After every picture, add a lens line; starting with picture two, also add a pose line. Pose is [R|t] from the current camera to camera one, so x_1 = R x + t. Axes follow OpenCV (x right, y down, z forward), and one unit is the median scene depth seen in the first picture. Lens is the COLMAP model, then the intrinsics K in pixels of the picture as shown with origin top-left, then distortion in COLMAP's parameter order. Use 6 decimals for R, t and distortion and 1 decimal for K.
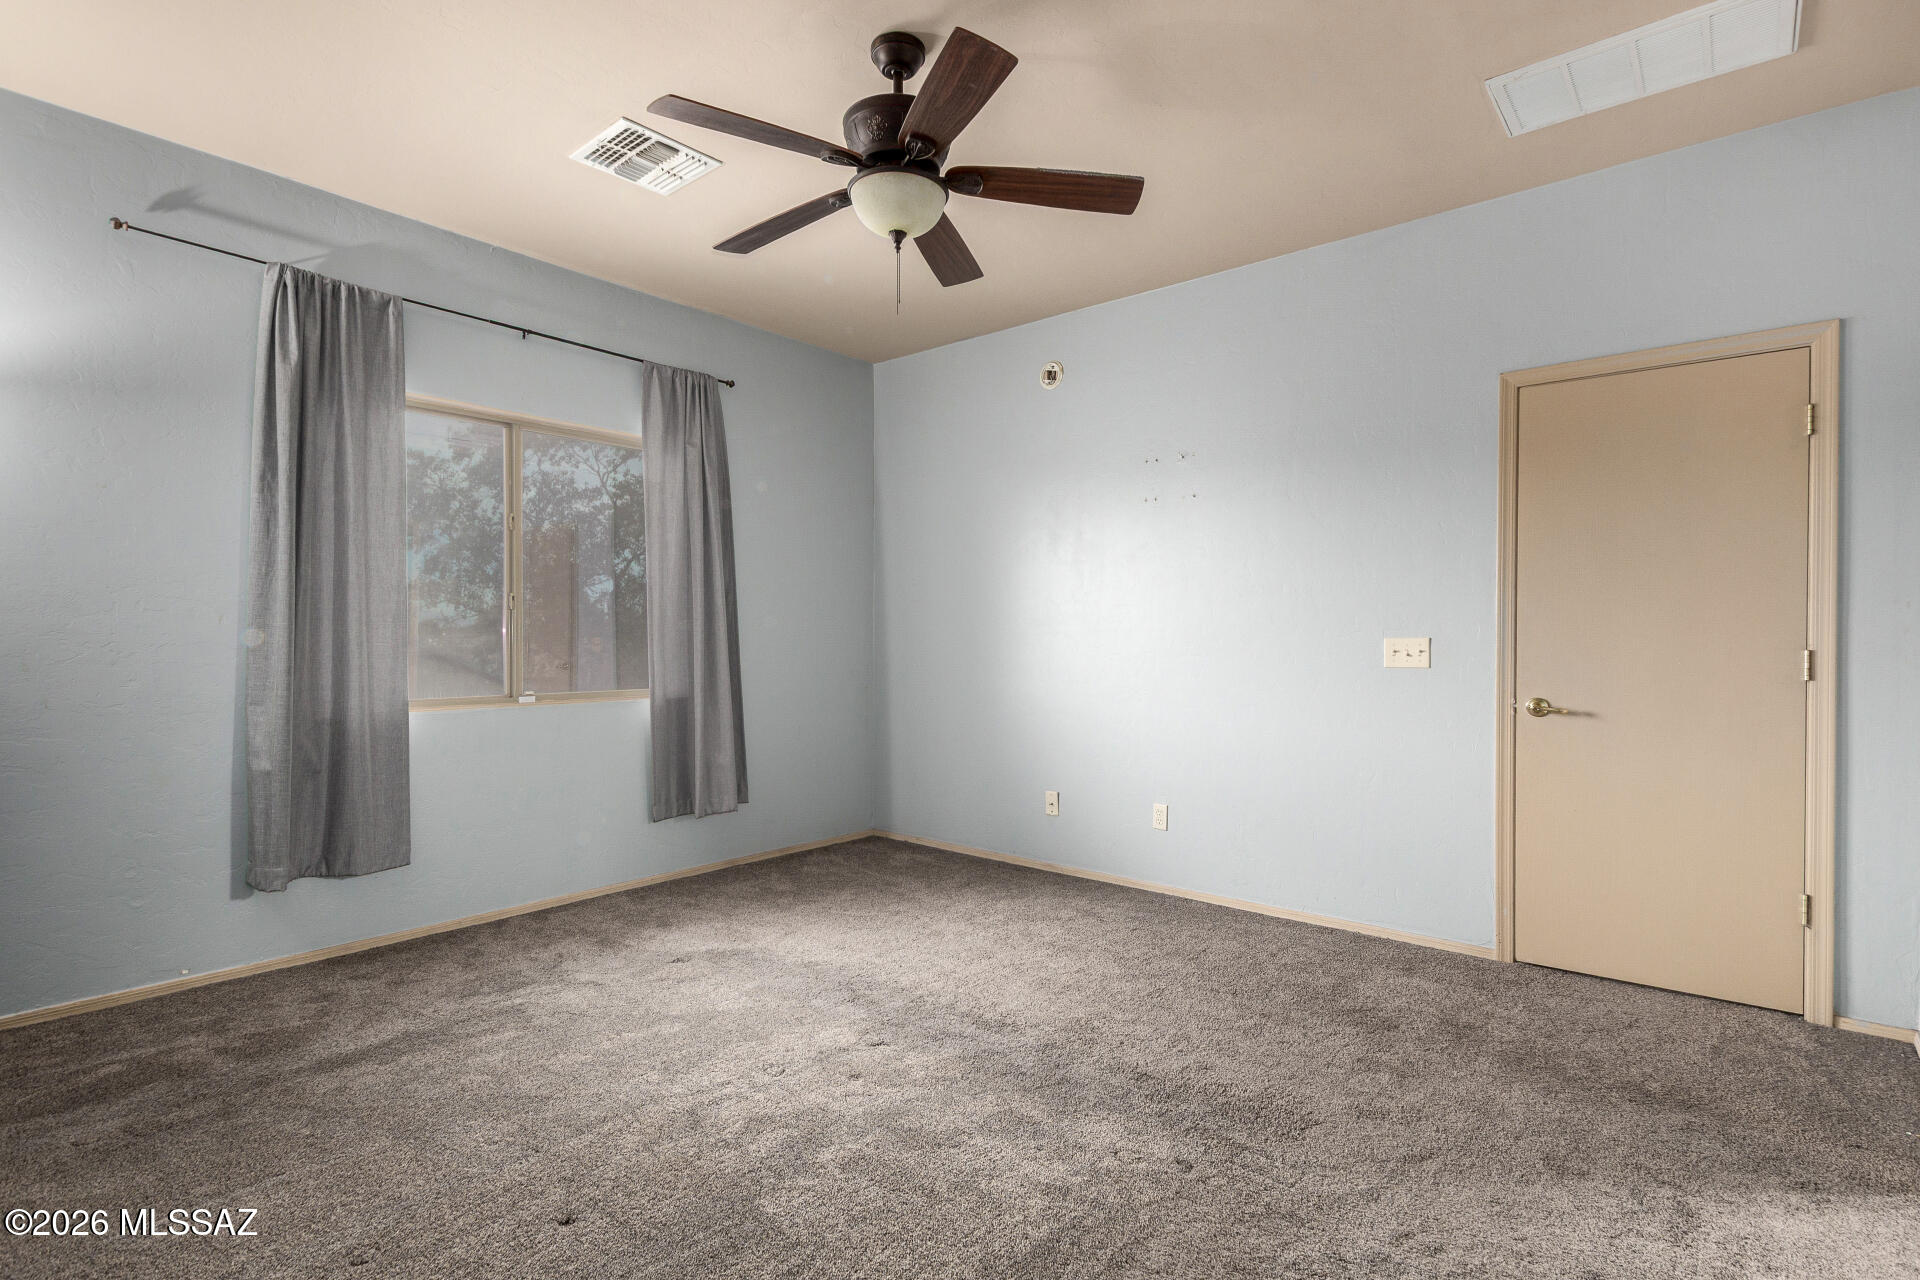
lens RADIAL K [[887.5, 0, 961.7], [0, 887.5, 644.8], [0, 0, 1]] dist [-0.004323, -0.001018]
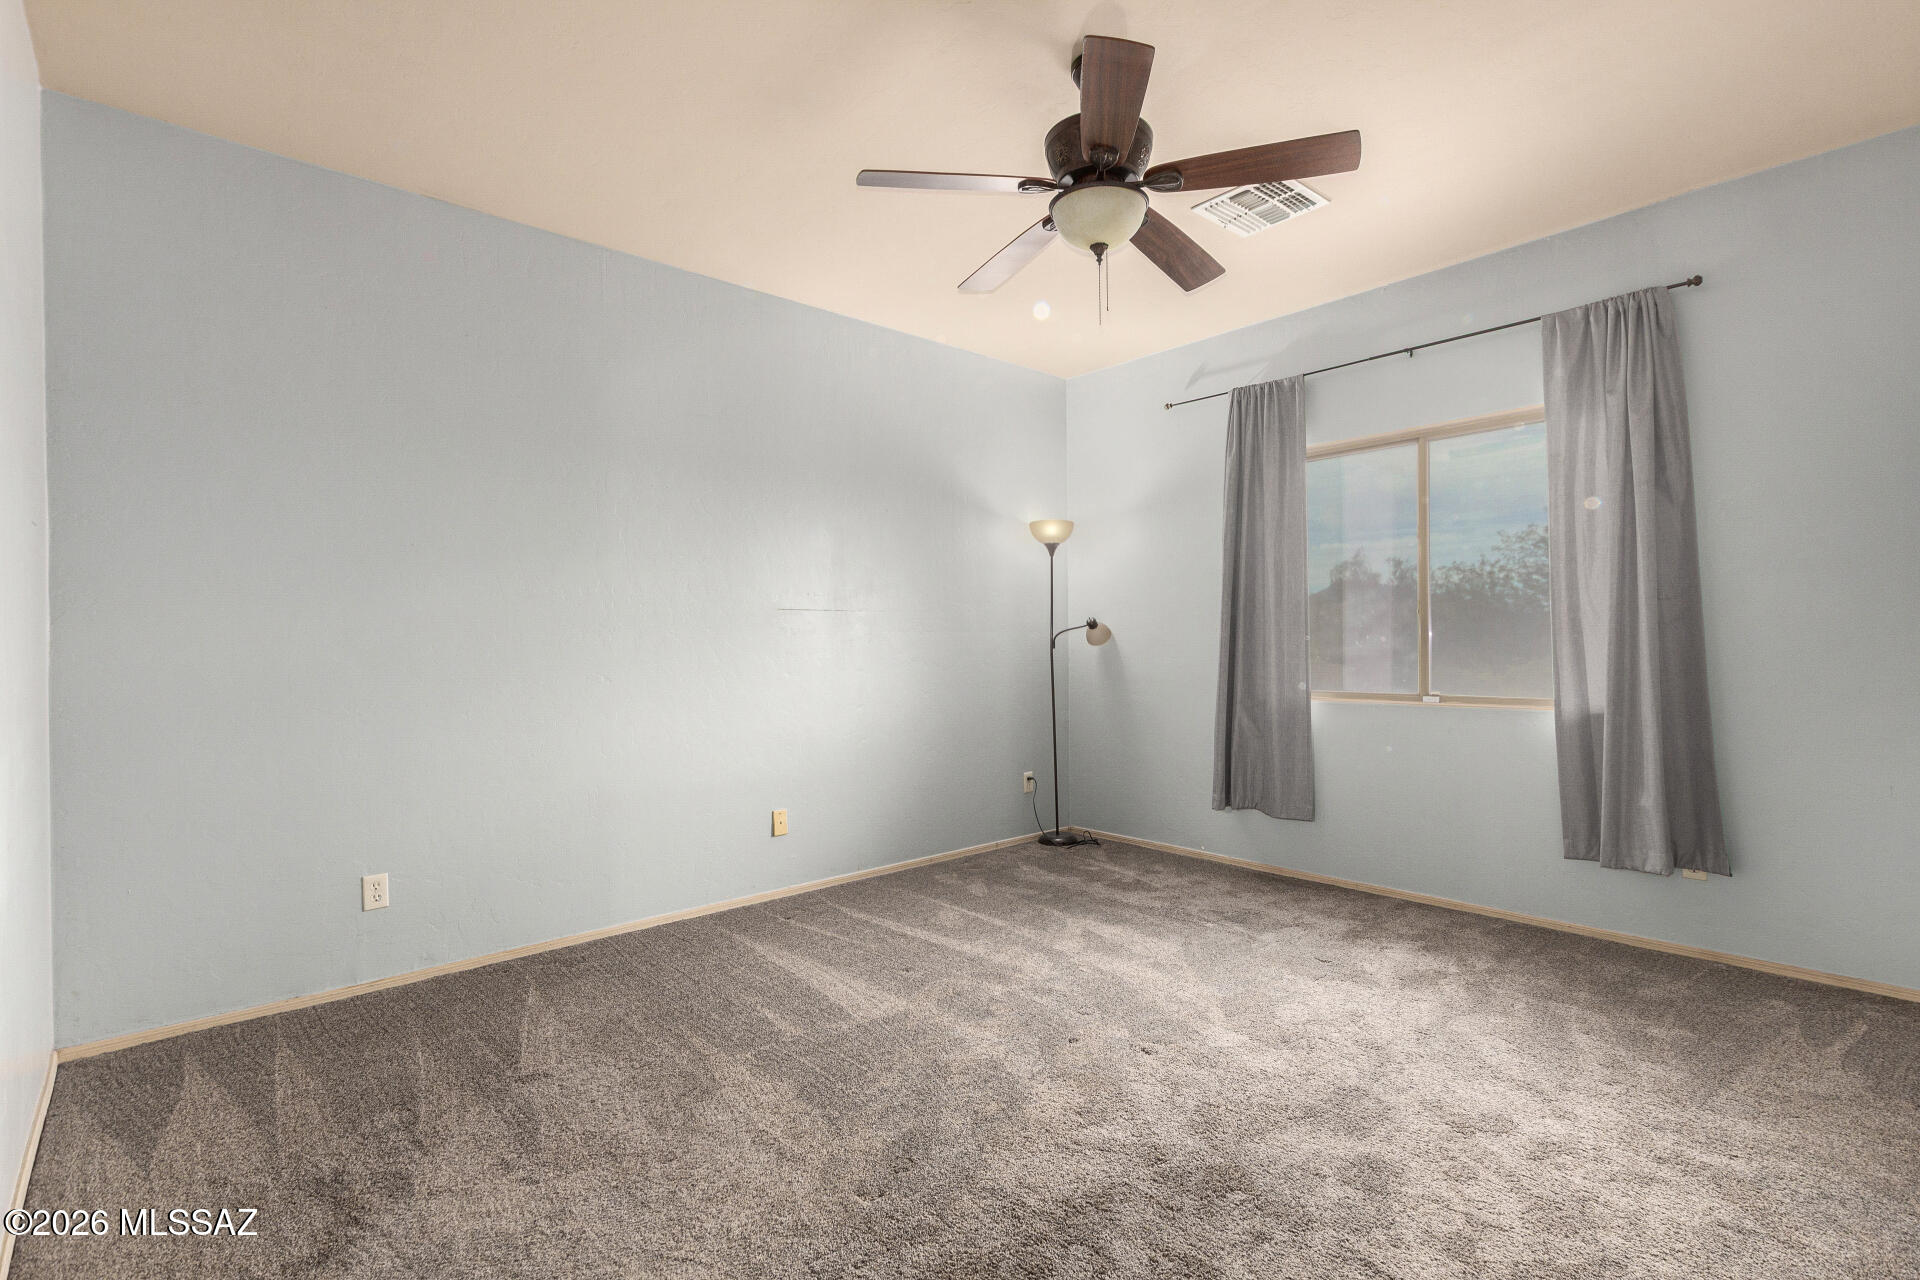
lens RADIAL K [[887.5, 0, 961.9], [0, 887.5, 637.9], [0, 0, 1]] dist [-0.004323, -0.001018]
pose [[-0.128439, 0.000565, -0.991717, 0.658322], [0.010452, 0.999945, -0.000784, -0.016649], [0.991662, -0.010466, -0.128438, 0.637767]]
